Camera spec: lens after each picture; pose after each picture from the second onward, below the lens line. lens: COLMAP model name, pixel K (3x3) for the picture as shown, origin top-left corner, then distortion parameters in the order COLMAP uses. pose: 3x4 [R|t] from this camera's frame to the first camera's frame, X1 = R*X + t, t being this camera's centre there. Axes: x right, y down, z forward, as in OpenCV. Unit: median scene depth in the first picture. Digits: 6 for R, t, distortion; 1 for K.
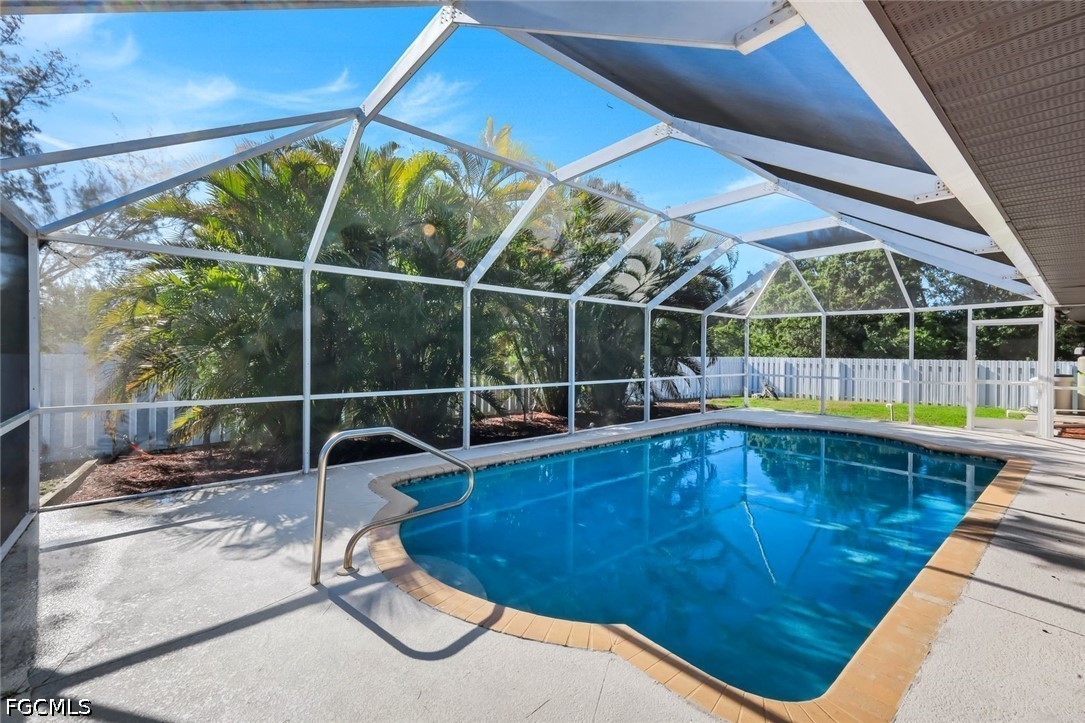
lens RADIAL K [[469.7, 0, 548.0], [0, 469.7, 353.6], [0, 0, 1]] dist [-0.000786, -0.000577]
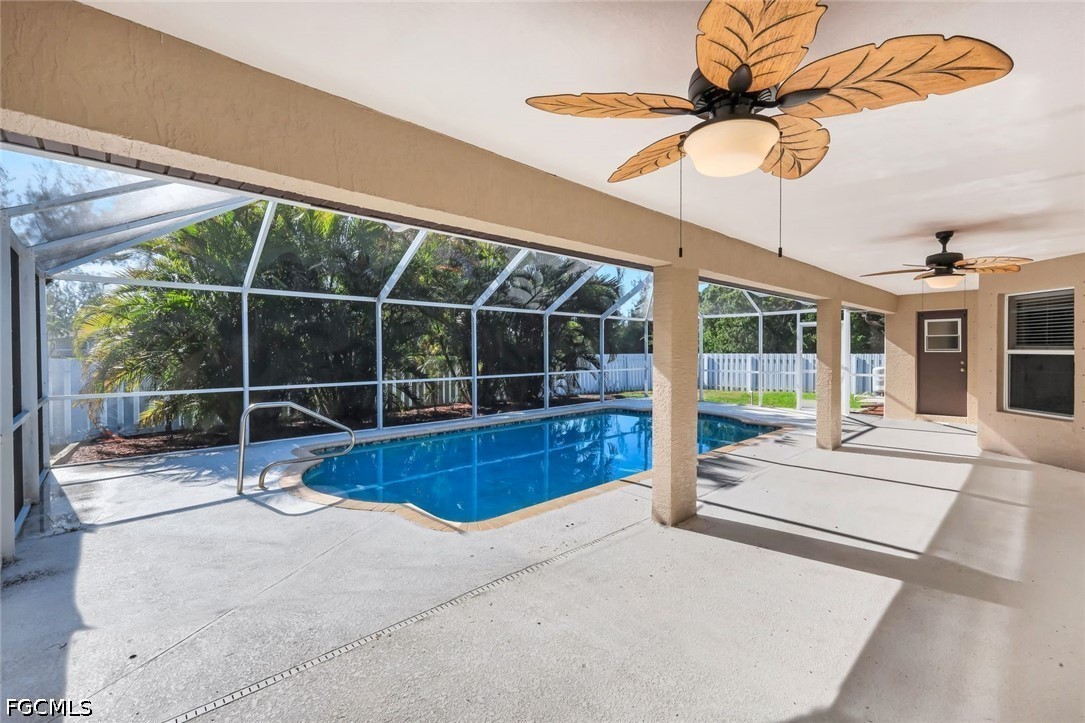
lens RADIAL K [[469.7, 0, 537.8], [0, 469.7, 355.8], [0, 0, 1]] dist [-0.000786, -0.000577]
pose [[0.999002, -0.012498, 0.042878, 0.170127], [0.012137, 0.999889, 0.008676, -0.001646], [-0.042982, -0.008147, 0.999043, -0.242594]]
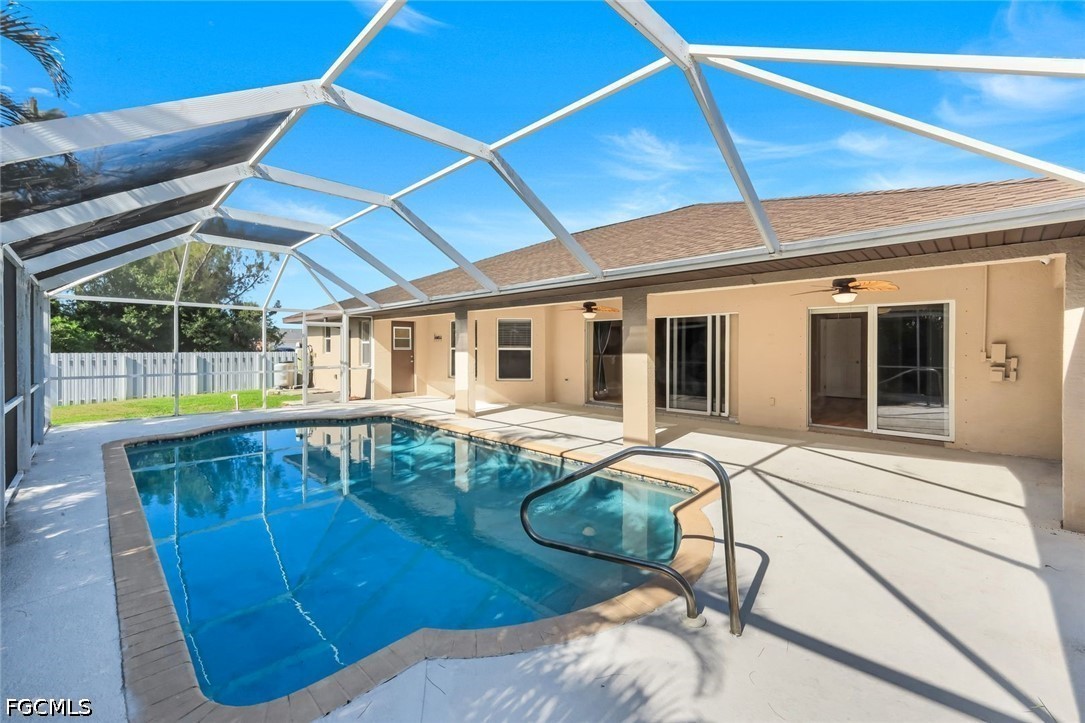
lens RADIAL K [[445.3, 0, 544.0], [0, 445.3, 346.6], [0, 0, 1]] dist [-0.008674, 0.000302]
pose [[-0.087012, -0.005023, 0.996195, -0.433637], [0.002634, 0.999983, 0.005272, -0.006489], [-0.996204, 0.003083, -0.086997, 0.490438]]
